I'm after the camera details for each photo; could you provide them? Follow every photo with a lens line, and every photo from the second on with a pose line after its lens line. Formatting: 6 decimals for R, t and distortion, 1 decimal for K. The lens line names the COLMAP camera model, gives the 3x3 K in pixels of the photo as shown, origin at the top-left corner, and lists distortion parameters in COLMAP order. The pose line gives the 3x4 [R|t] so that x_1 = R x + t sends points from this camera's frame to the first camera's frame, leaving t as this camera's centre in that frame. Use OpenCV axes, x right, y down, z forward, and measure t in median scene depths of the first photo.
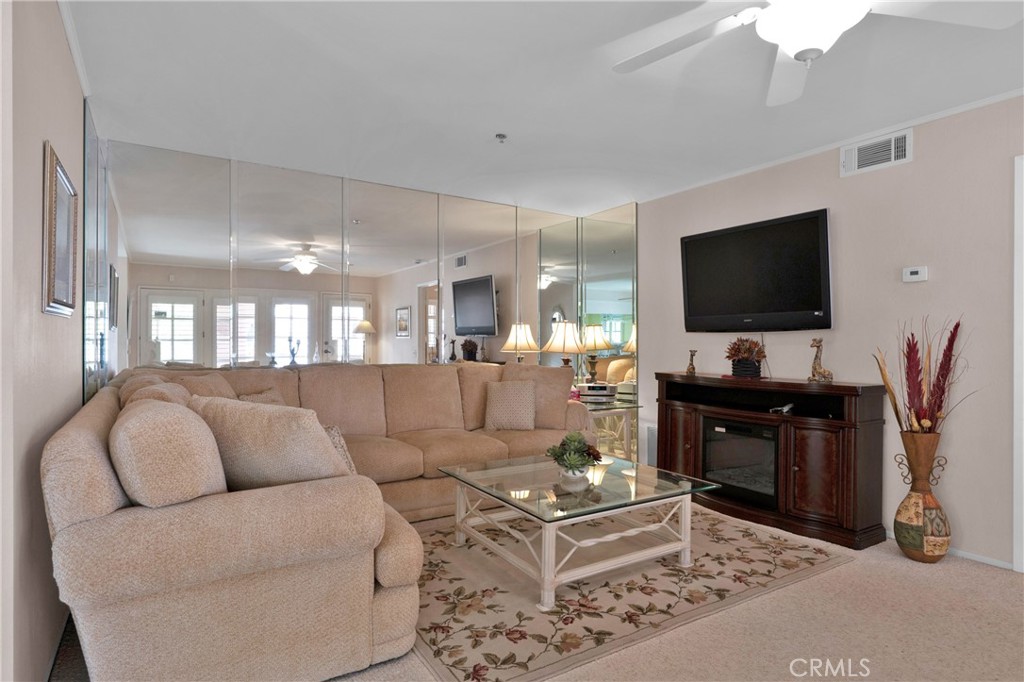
lens RADIAL K [[550.7, 0, 493.3], [0, 550.7, 344.5], [0, 0, 1]] dist [0.003994, -0.001843]
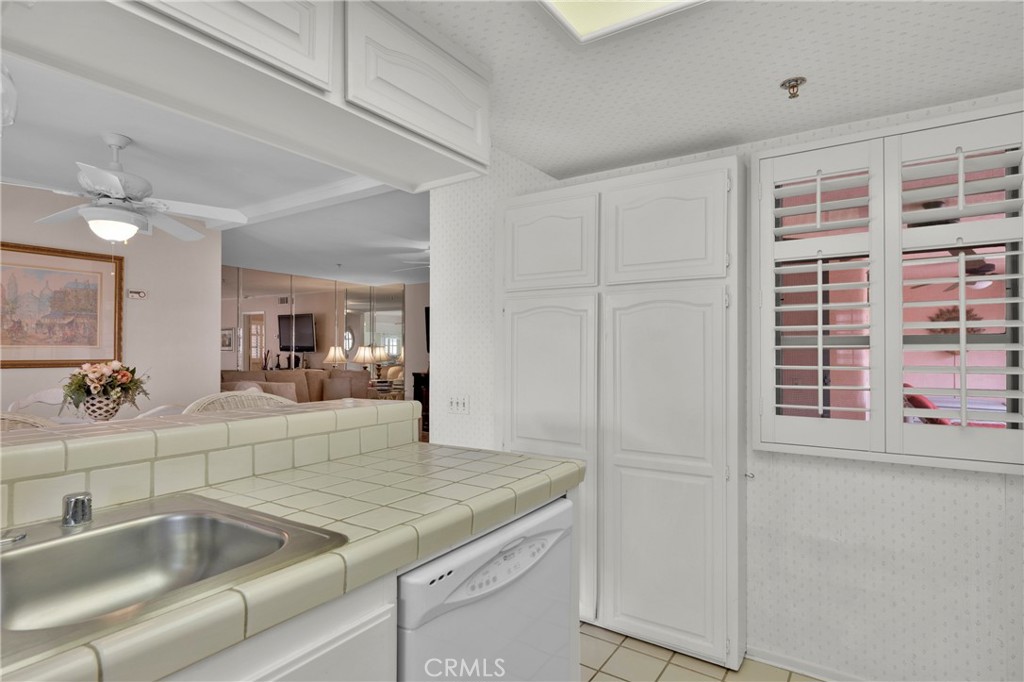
lens RADIAL K [[550.7, 0, 527.9], [0, 550.7, 355.9], [0, 0, 1]] dist [0.003994, -0.001843]
pose [[0.896774, -0.003338, 0.442476, -0.258675], [-0.000202, 0.999968, 0.007952, -0.031673], [-0.442488, -0.007221, 0.896745, -1.181415]]
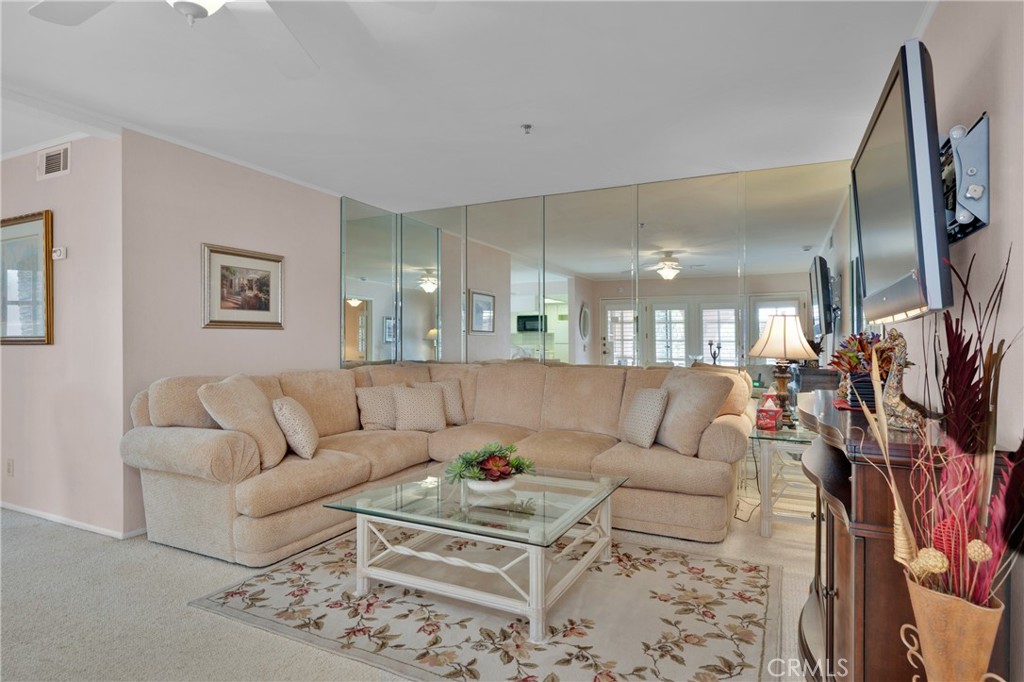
lens RADIAL K [[550.7, 0, 541.7], [0, 550.7, 342.1], [0, 0, 1]] dist [0.003994, -0.001843]
pose [[0.538963, -0.008941, -0.842282, 0.754768], [-0.007788, 0.999848, -0.015598, 0.015352], [0.842293, 0.014966, 0.538811, 0.476376]]
